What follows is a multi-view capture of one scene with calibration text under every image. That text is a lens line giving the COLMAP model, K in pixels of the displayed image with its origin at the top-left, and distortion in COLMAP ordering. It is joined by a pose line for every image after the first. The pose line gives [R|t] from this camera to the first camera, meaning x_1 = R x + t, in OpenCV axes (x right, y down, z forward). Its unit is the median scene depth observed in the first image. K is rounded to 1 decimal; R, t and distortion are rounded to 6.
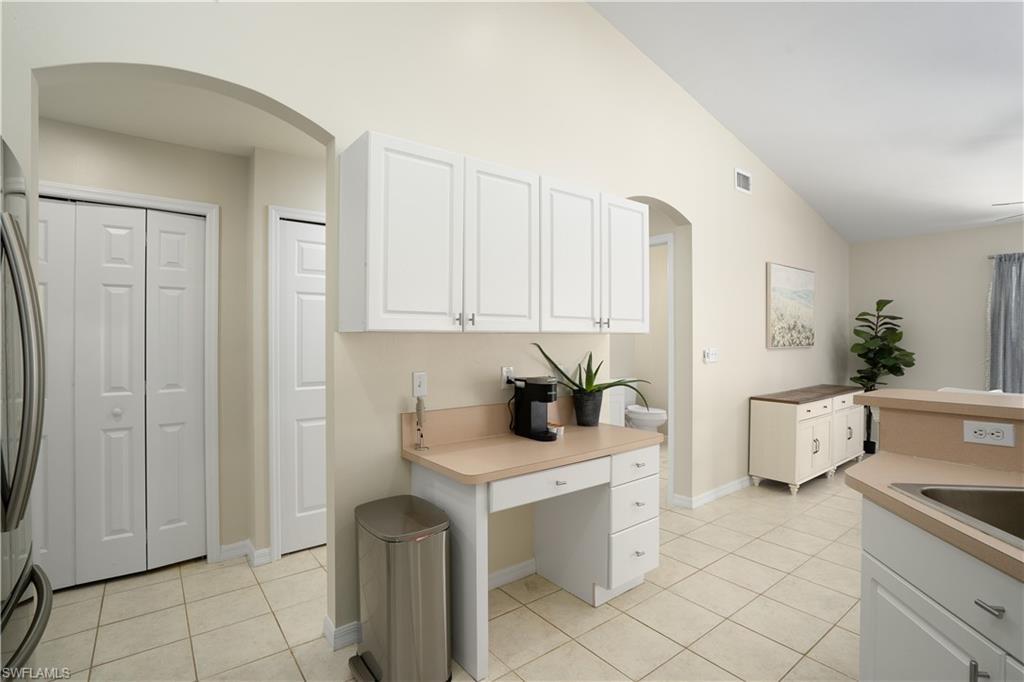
lens RADIAL K [[476.7, 0, 513.3], [0, 476.7, 339.1], [0, 0, 1]] dist [-0.024154, -0.000056]
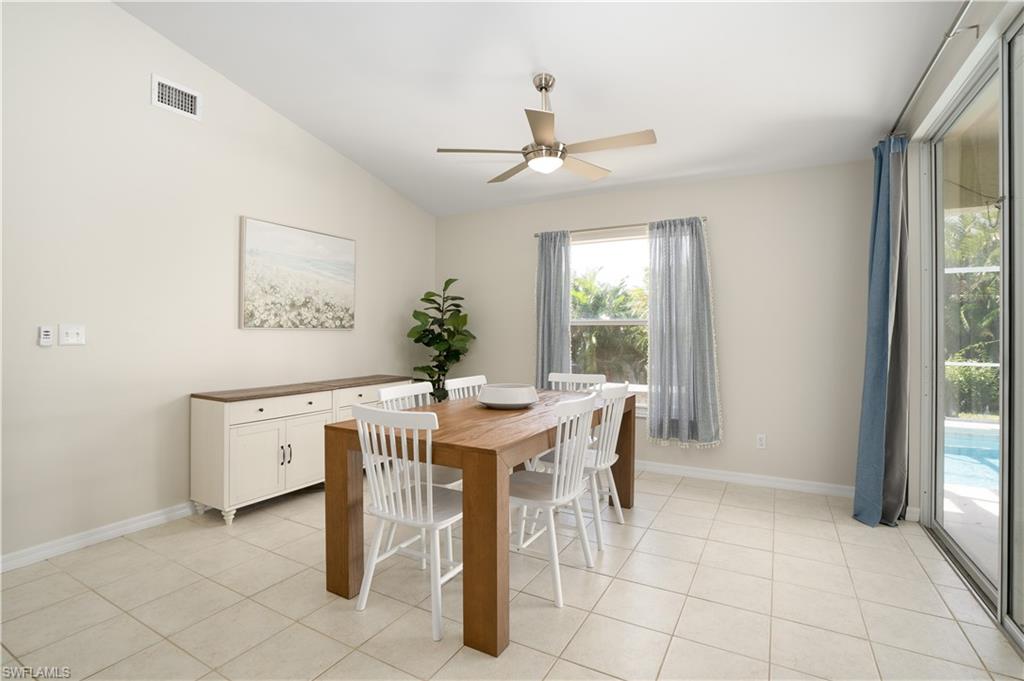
lens RADIAL K [[486.8, 0, 506.8], [0, 486.8, 333.0], [0, 0, 1]] dist [-0.045105, 0.011804]
pose [[0.922058, 0.004261, 0.387029, 0.596664], [-0.002642, 0.999985, -0.004716, 0.026859], [-0.387044, 0.003326, 0.922055, 0.116398]]
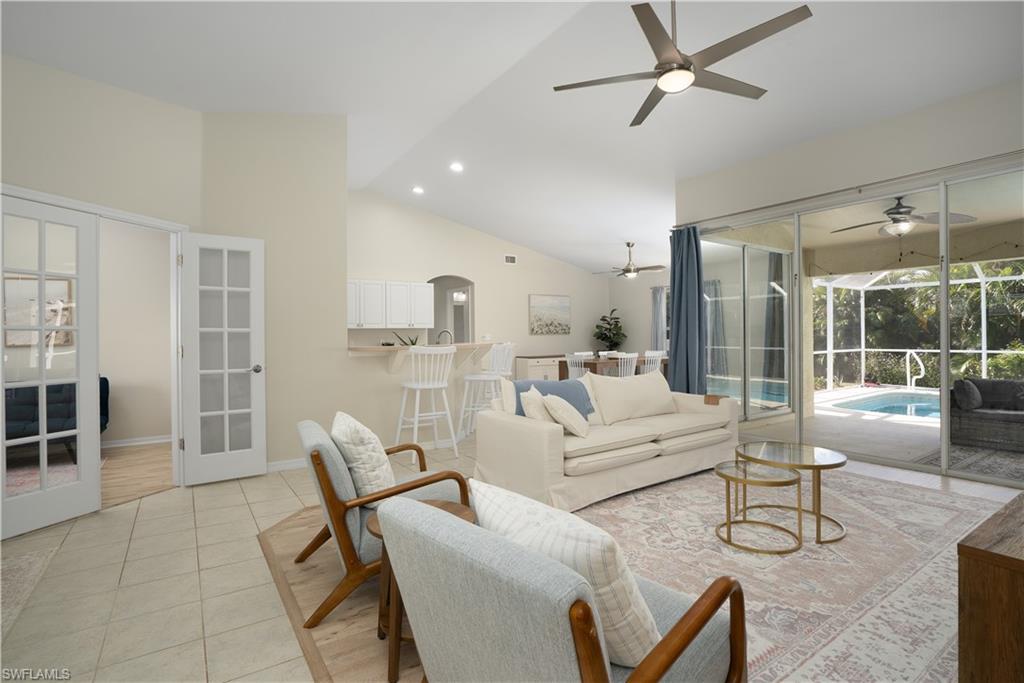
lens RADIAL K [[486.8, 0, 506.8], [0, 486.8, 334.0], [0, 0, 1]] dist [-0.045105, 0.011804]
pose [[0.997422, -0.013566, -0.070461, 0.555002], [0.012964, 0.999876, -0.008986, 0.033250], [0.070574, 0.008049, 0.997474, -1.135572]]
